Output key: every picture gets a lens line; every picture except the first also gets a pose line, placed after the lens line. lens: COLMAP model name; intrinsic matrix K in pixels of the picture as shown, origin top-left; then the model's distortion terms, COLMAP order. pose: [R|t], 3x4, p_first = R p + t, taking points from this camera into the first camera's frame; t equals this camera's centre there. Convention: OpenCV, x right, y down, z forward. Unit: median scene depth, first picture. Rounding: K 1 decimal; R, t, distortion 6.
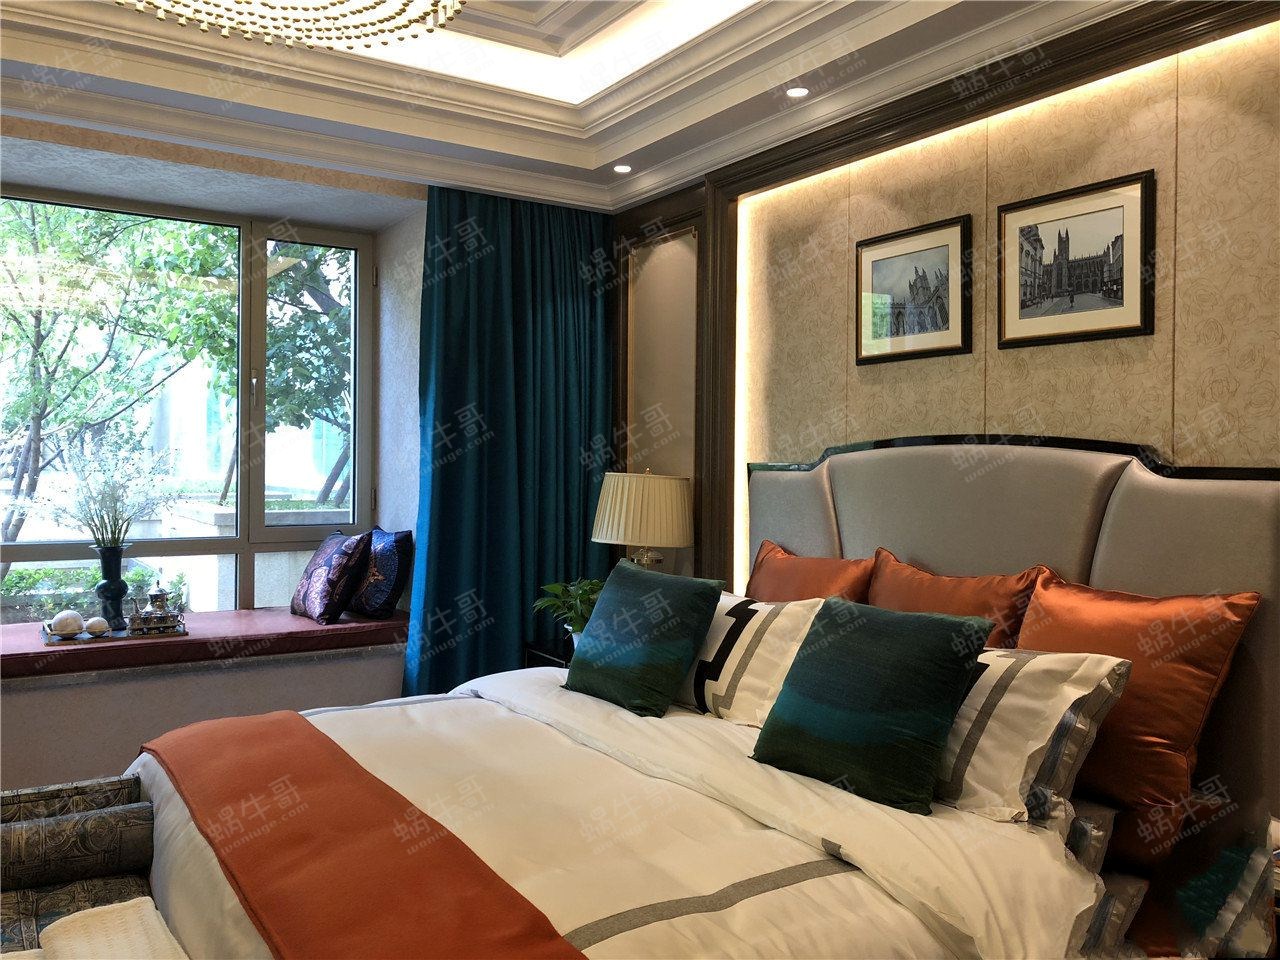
lens RADIAL K [[1054.6, 0, 628.1], [0, 1054.6, 468.8], [0, 0, 1]] dist [0.047923, -0.052442]
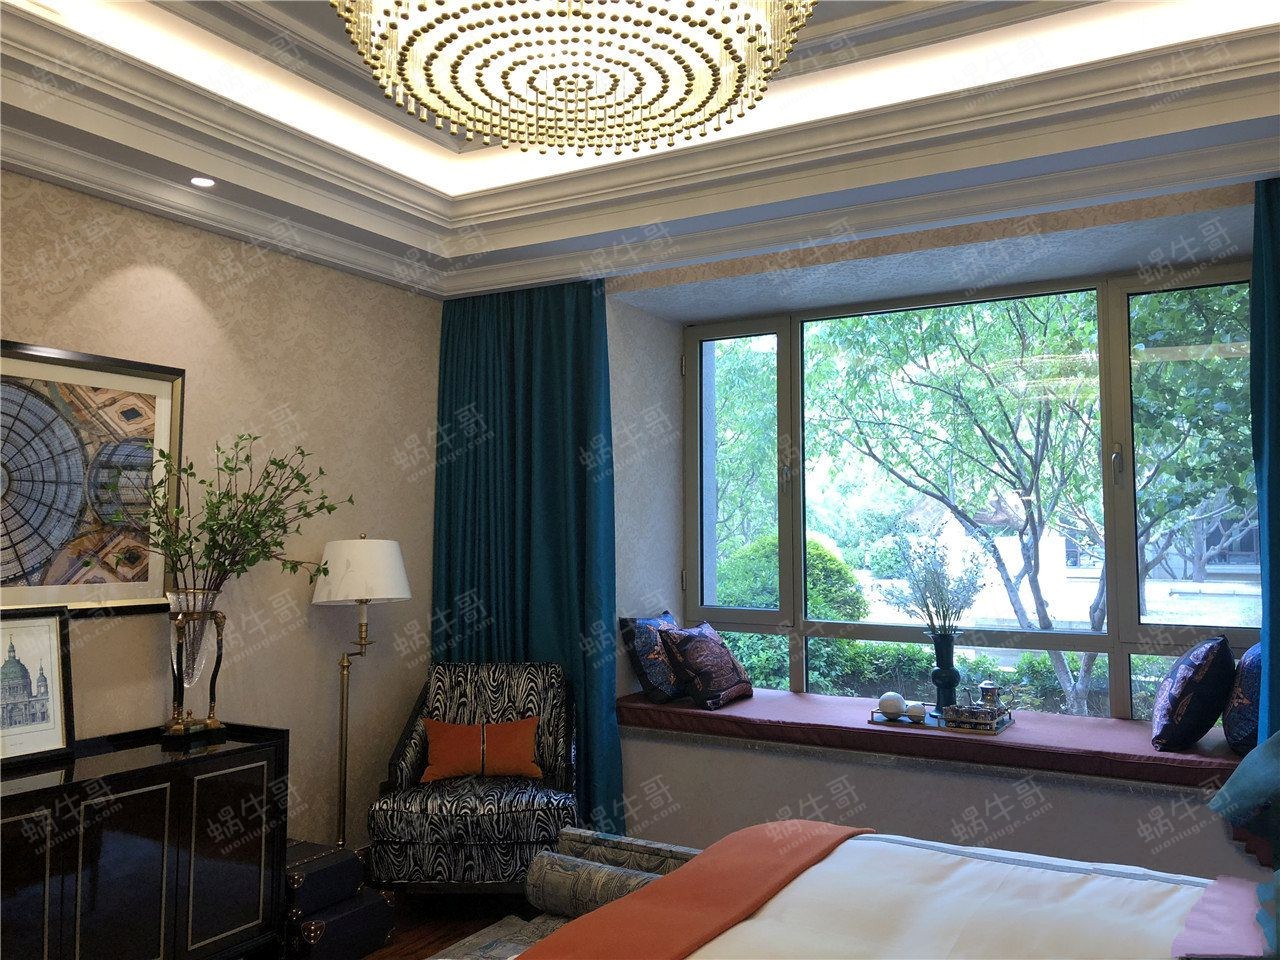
lens RADIAL K [[1054.6, 0, 635.9], [0, 1054.6, 476.0], [0, 0, 1]] dist [0.047923, -0.052442]
pose [[0.464575, -0.061068, -0.883426, 0.296273], [-0.001727, 0.997555, -0.069865, -0.005785], [0.885532, 0.033983, 0.463333, 0.296064]]
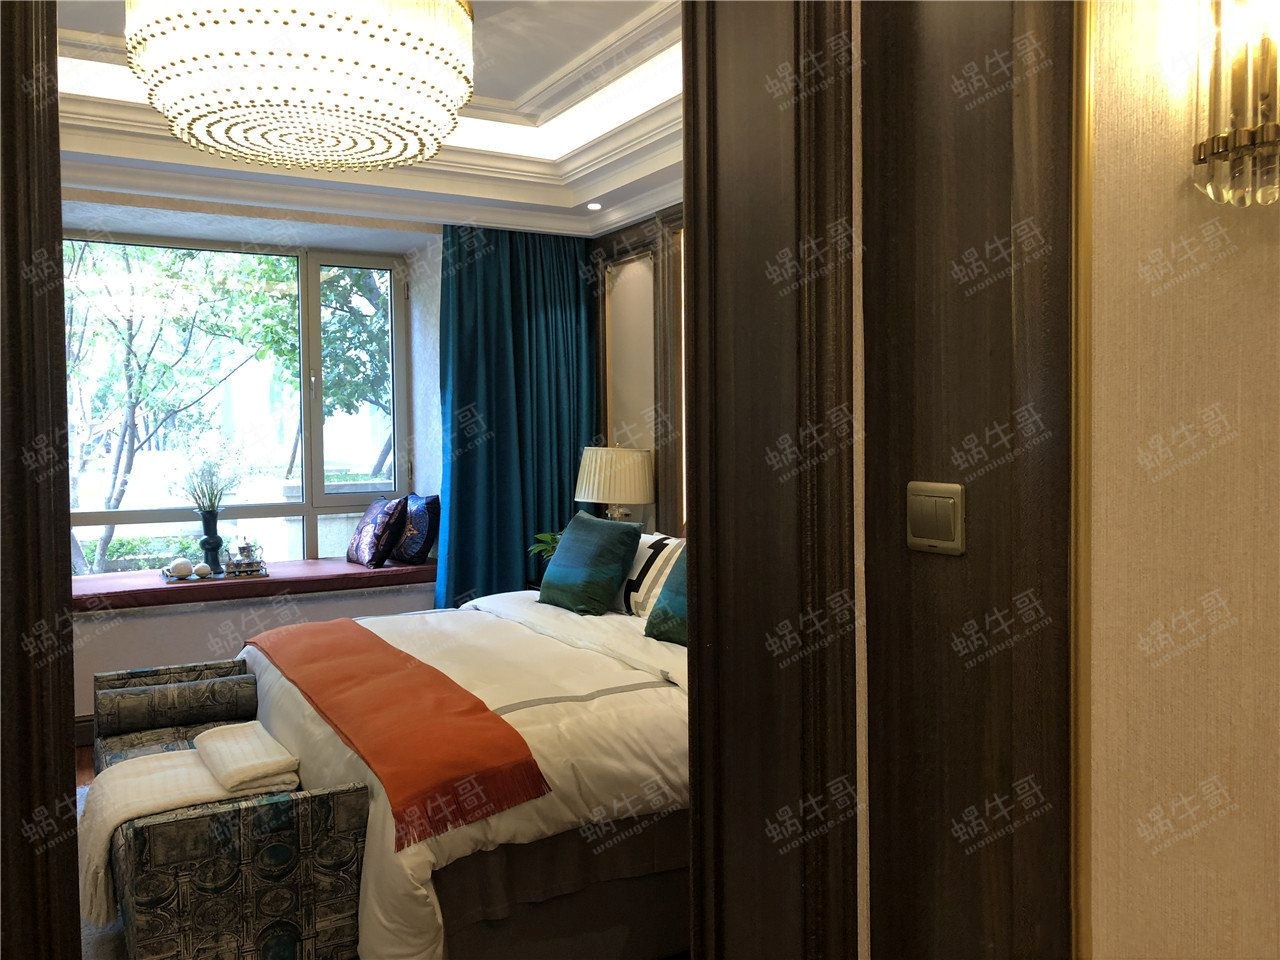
lens RADIAL K [[1054.6, 0, 630.3], [0, 1054.6, 473.8], [0, 0, 1]] dist [0.047923, -0.052442]
pose [[0.998560, -0.017589, -0.050677, 0.106765], [0.019301, 0.999252, 0.033509, -0.006045], [0.050050, -0.034439, 0.998153, -0.301012]]
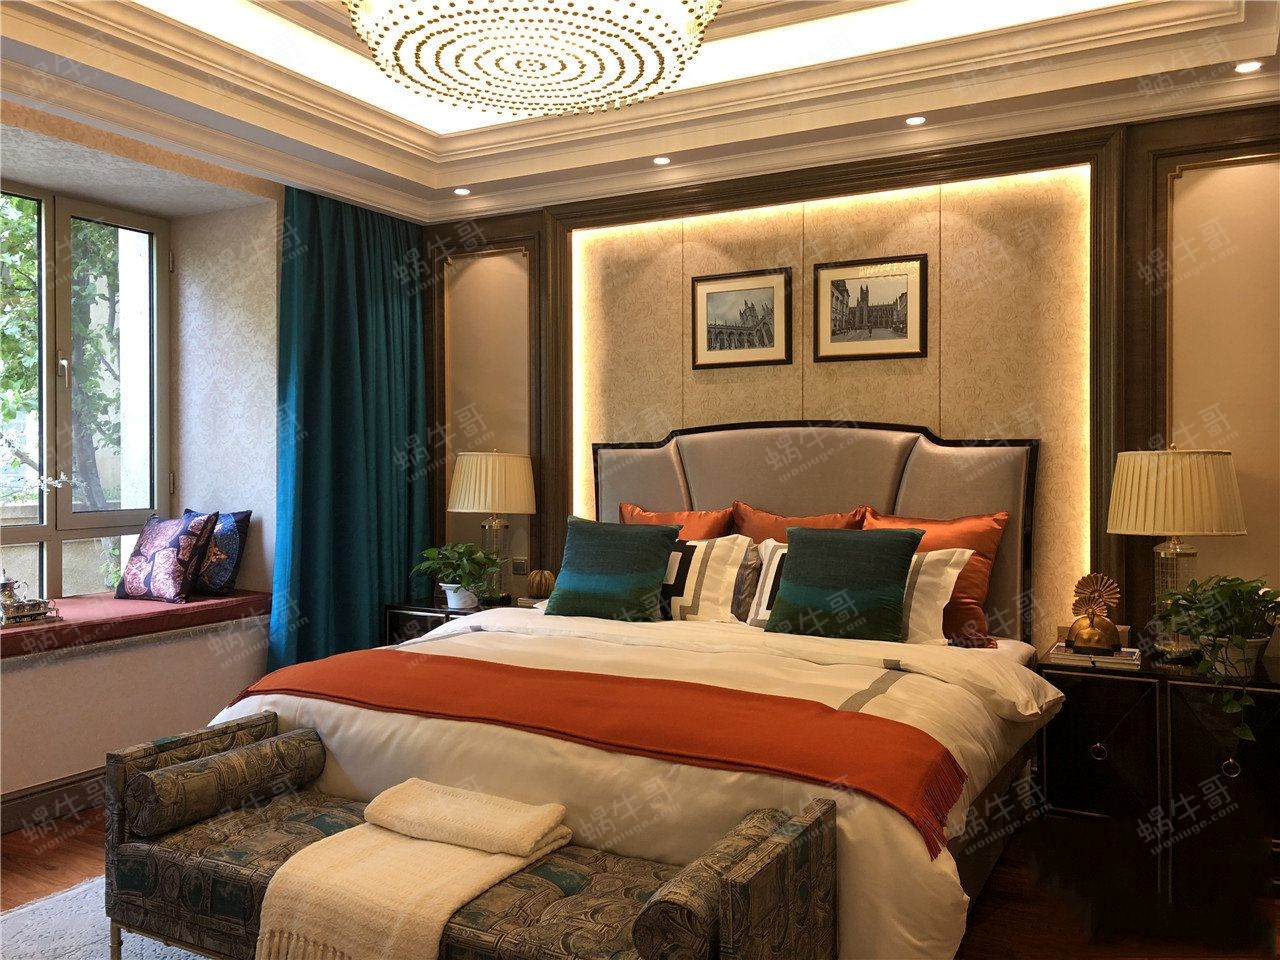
lens RADIAL K [[1054.6, 0, 628.1], [0, 1054.6, 477.8], [0, 0, 1]] dist [0.047923, -0.052442]
pose [[0.878518, -0.018161, 0.477365, -0.450796], [0.011904, 0.999799, 0.016128, 0.015737], [-0.477562, -0.008486, 0.878557, -0.124031]]
